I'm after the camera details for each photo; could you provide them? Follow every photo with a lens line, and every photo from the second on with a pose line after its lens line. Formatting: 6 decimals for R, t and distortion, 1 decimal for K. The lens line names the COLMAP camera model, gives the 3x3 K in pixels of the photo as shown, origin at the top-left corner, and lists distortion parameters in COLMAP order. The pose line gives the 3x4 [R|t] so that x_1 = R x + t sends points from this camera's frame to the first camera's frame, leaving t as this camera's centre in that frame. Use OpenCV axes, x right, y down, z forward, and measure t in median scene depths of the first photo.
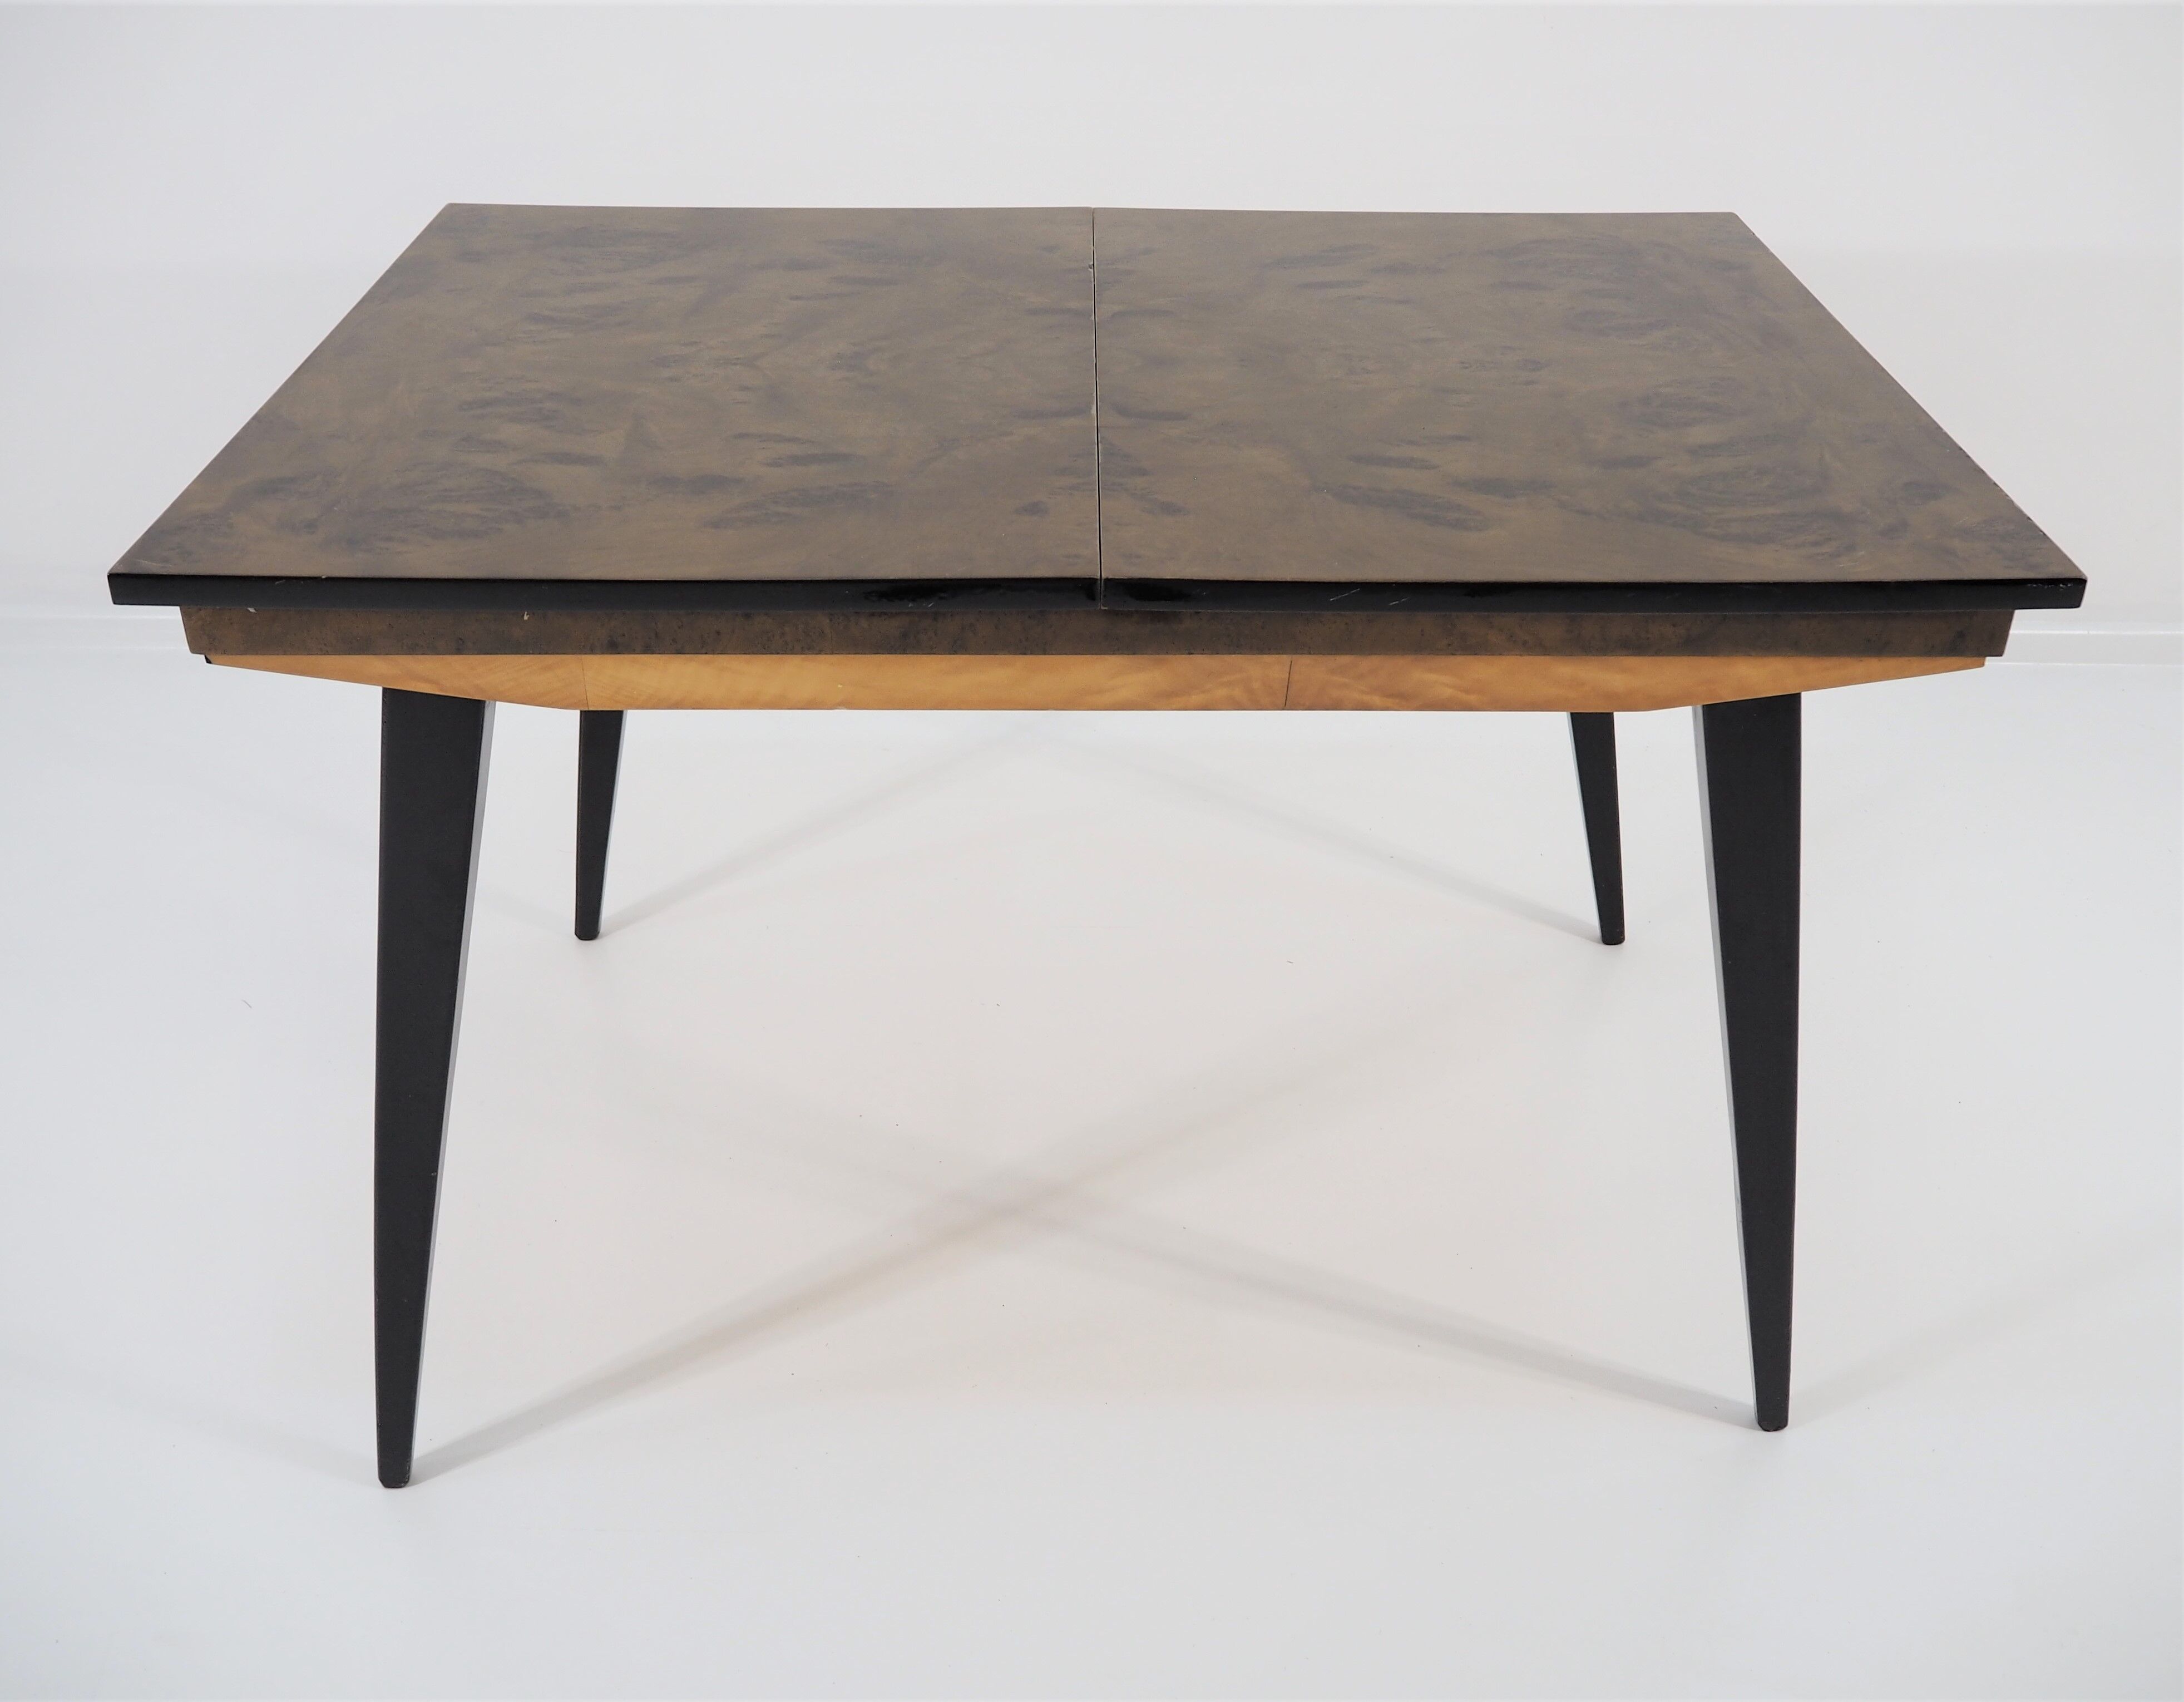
lens RADIAL K [[2178.5, 0, 1083.2], [0, 2178.5, 849.6], [0, 0, 1]] dist [-0.037871, -0.005315]
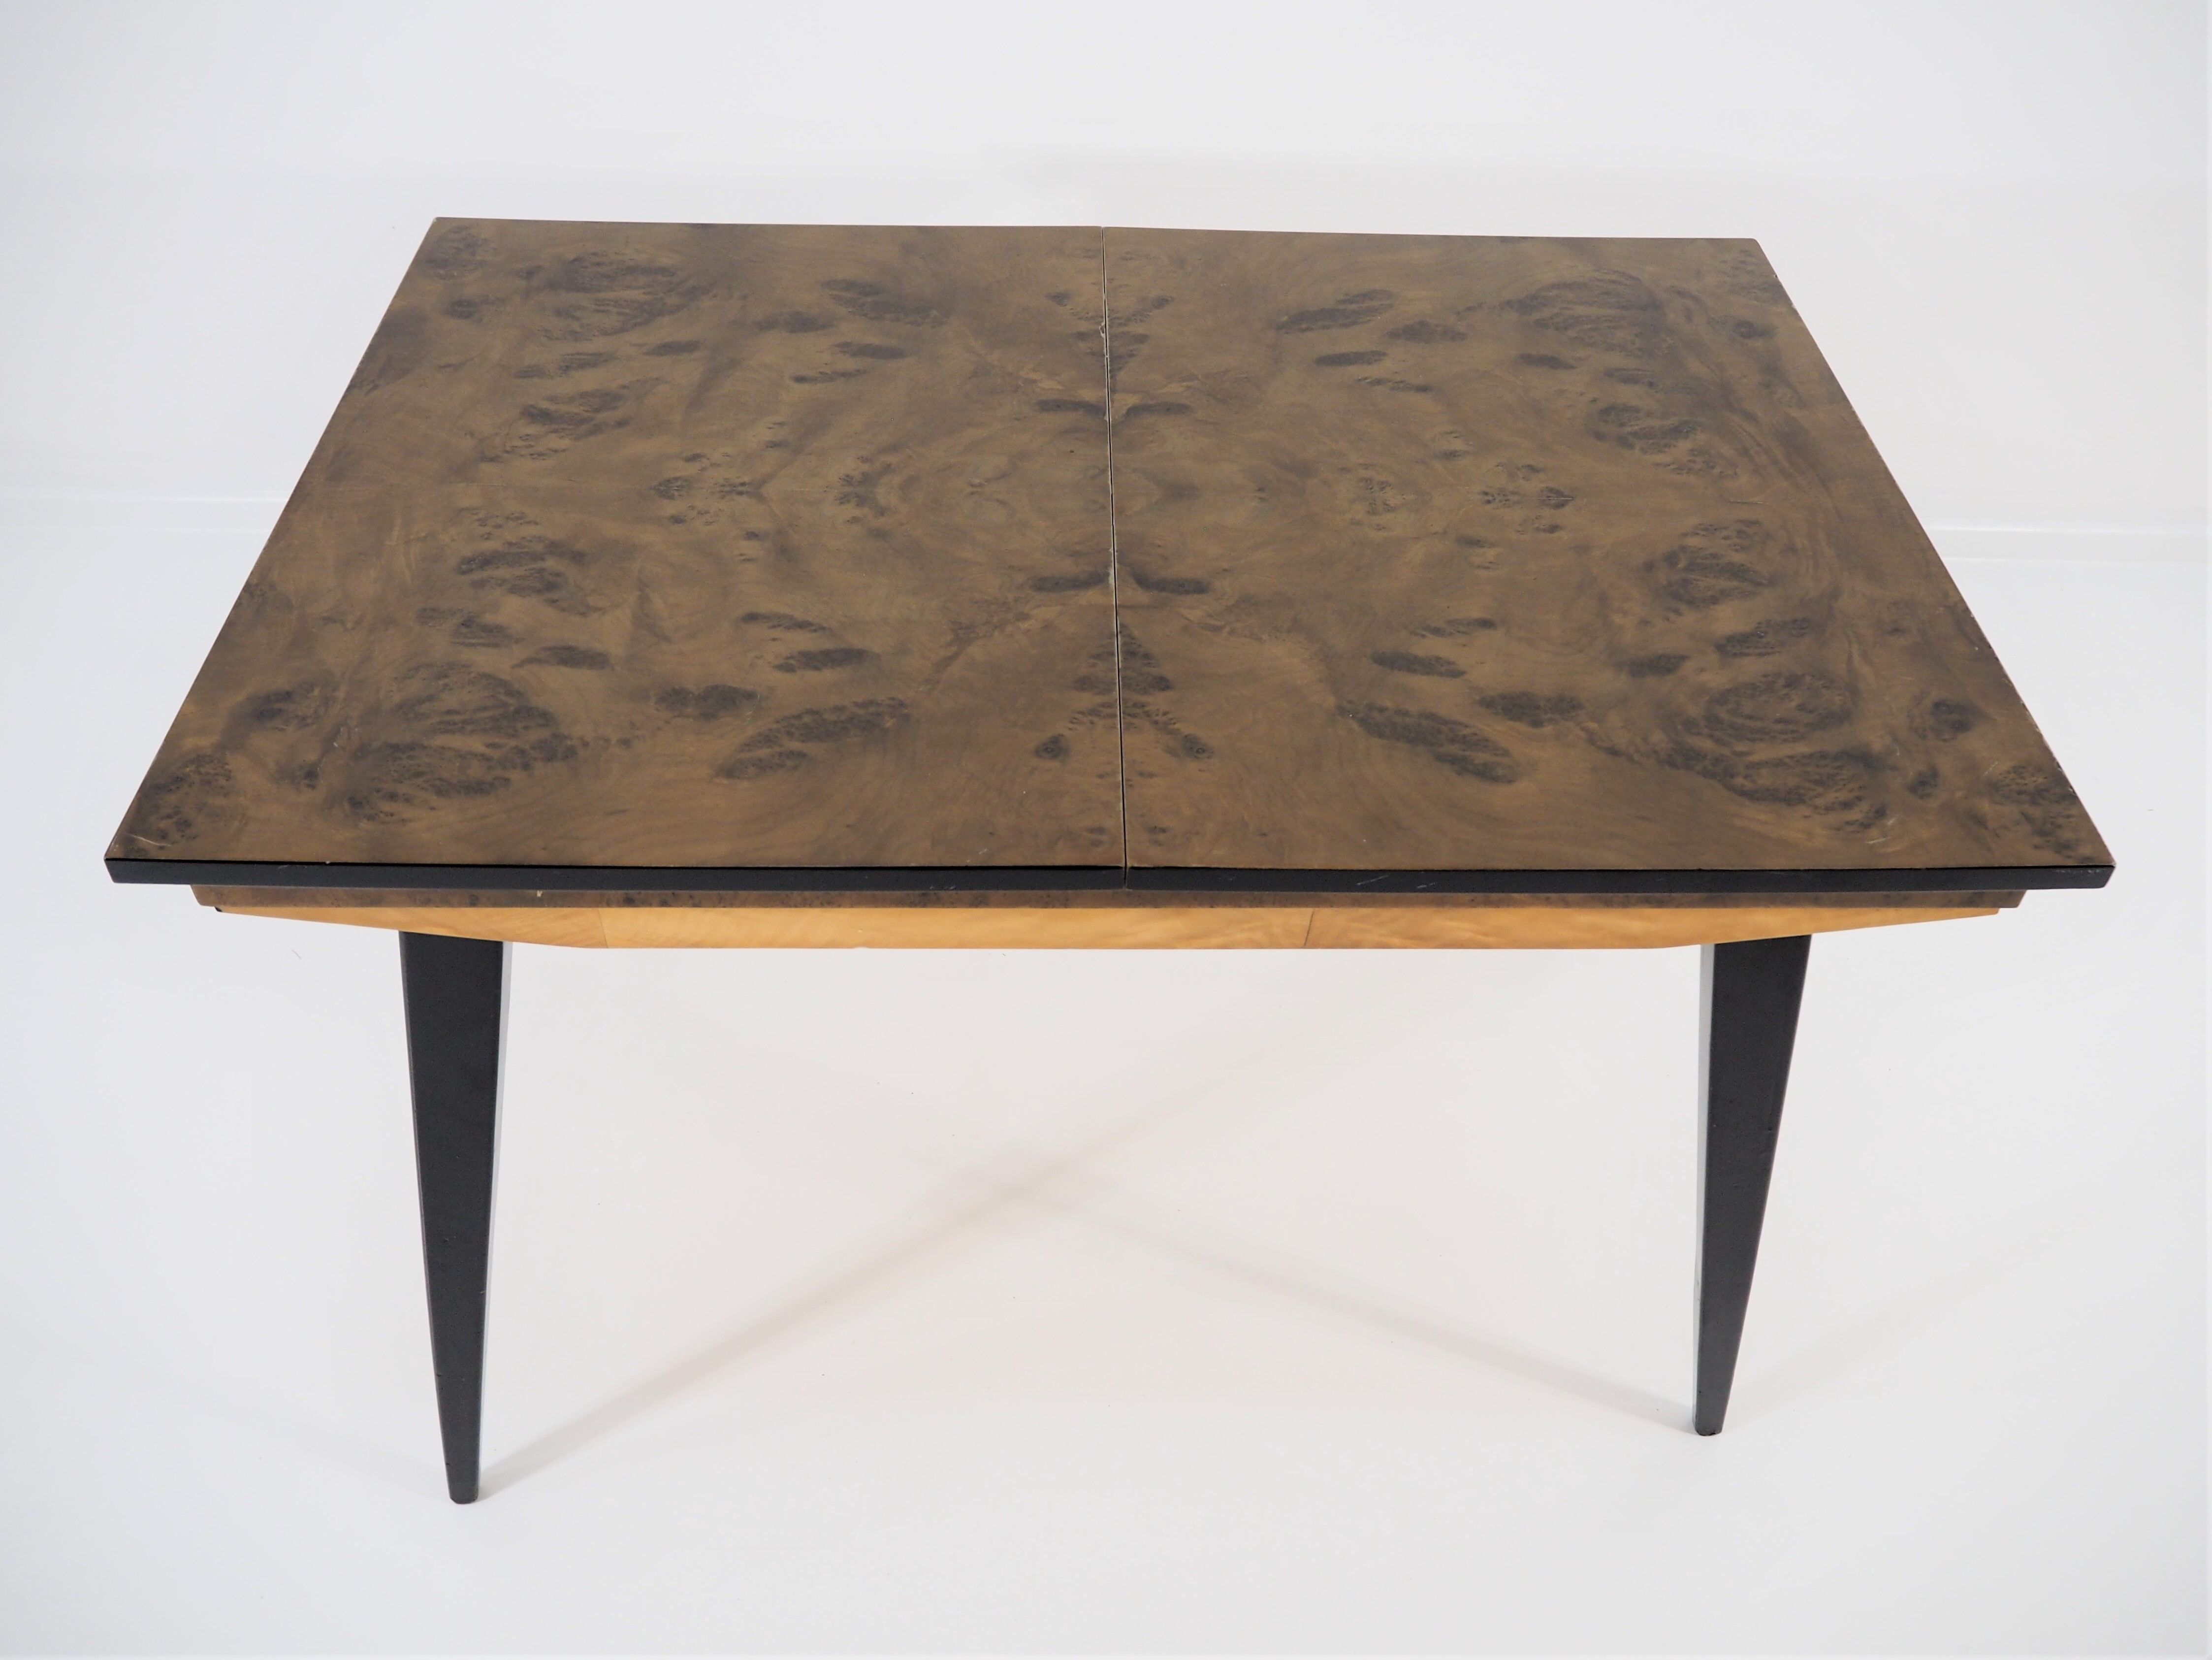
lens RADIAL K [[1910.8, 0, 1097.3], [0, 1910.8, 825.8], [0, 0, 1]] dist [-0.041091, 0.009963]
pose [[0.999761, 0.002725, 0.021676, -0.021094], [-0.007395, 0.975828, 0.218414, -0.297872], [-0.020557, -0.218522, 0.975615, 0.148128]]
